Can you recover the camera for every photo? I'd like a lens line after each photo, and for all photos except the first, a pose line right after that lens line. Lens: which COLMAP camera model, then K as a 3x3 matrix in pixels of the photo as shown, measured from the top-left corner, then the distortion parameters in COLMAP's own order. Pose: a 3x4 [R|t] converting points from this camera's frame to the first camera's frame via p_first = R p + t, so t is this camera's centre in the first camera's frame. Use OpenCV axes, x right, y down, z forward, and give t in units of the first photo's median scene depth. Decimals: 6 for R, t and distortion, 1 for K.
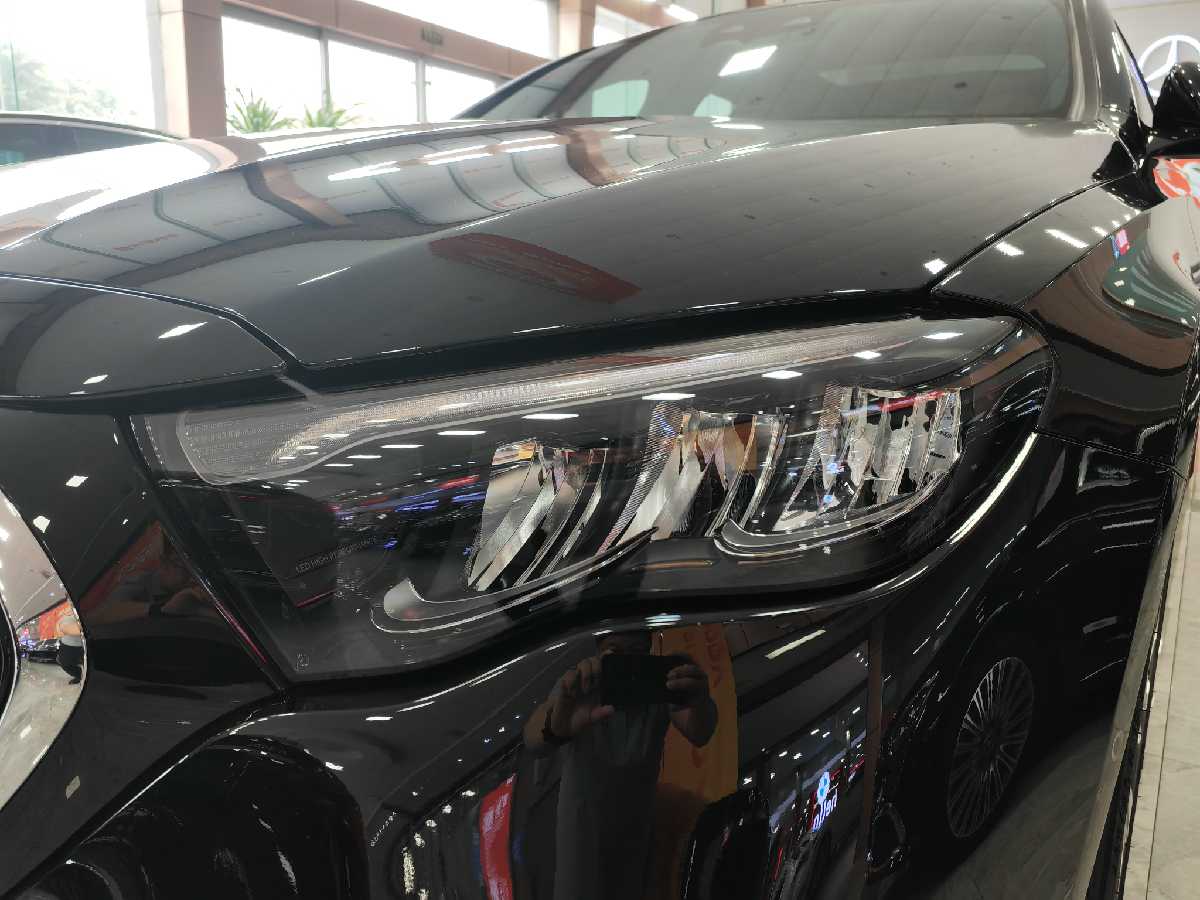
lens RADIAL K [[948.0, 0, 600.9], [0, 948.0, 449.5], [0, 0, 1]] dist [-0.044991, -0.006254]
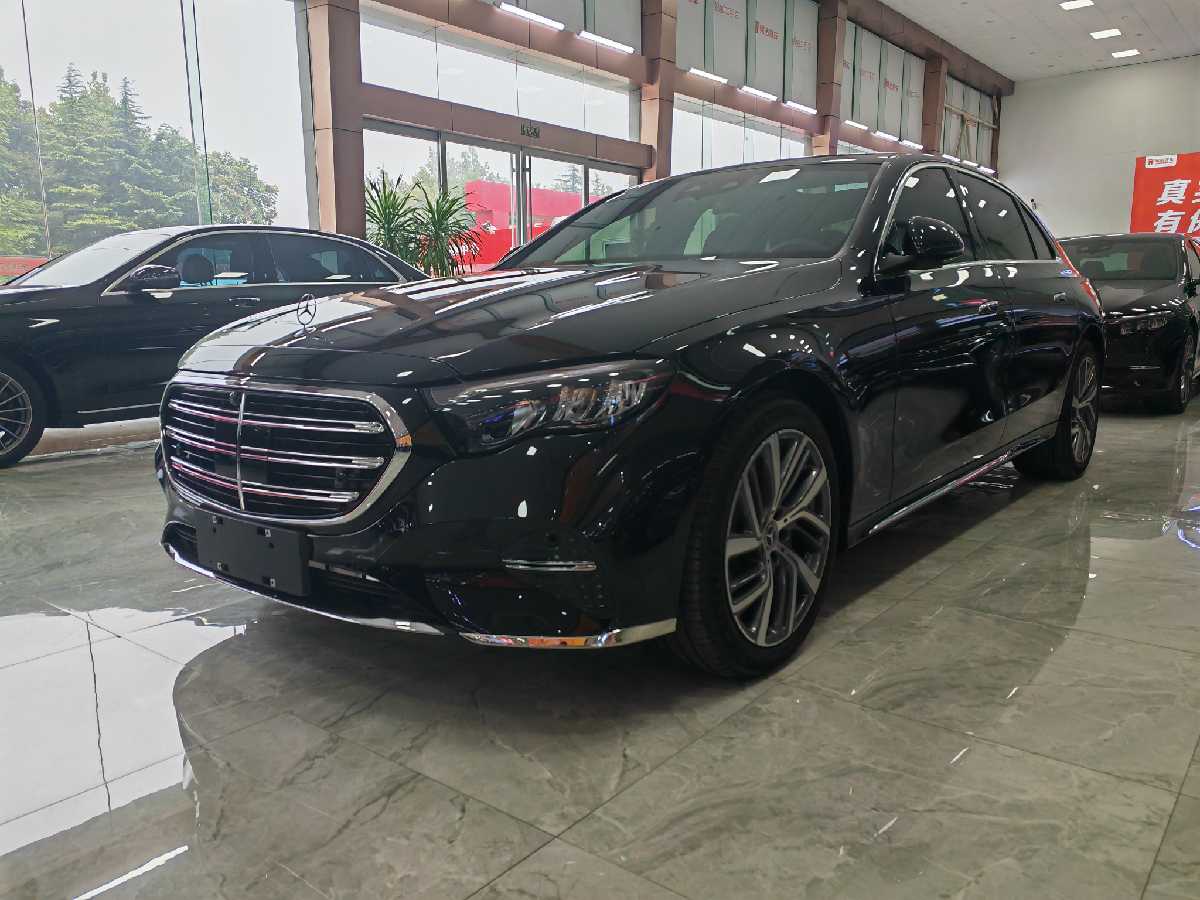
lens RADIAL K [[948.0, 0, 599.9], [0, 948.0, 452.7], [0, 0, 1]] dist [-0.044991, -0.006254]
pose [[0.994261, 0.002774, -0.106945, 0.050715], [-0.008256, 0.998672, -0.050846, 0.032826], [0.106662, 0.051438, 0.992964, -0.219108]]
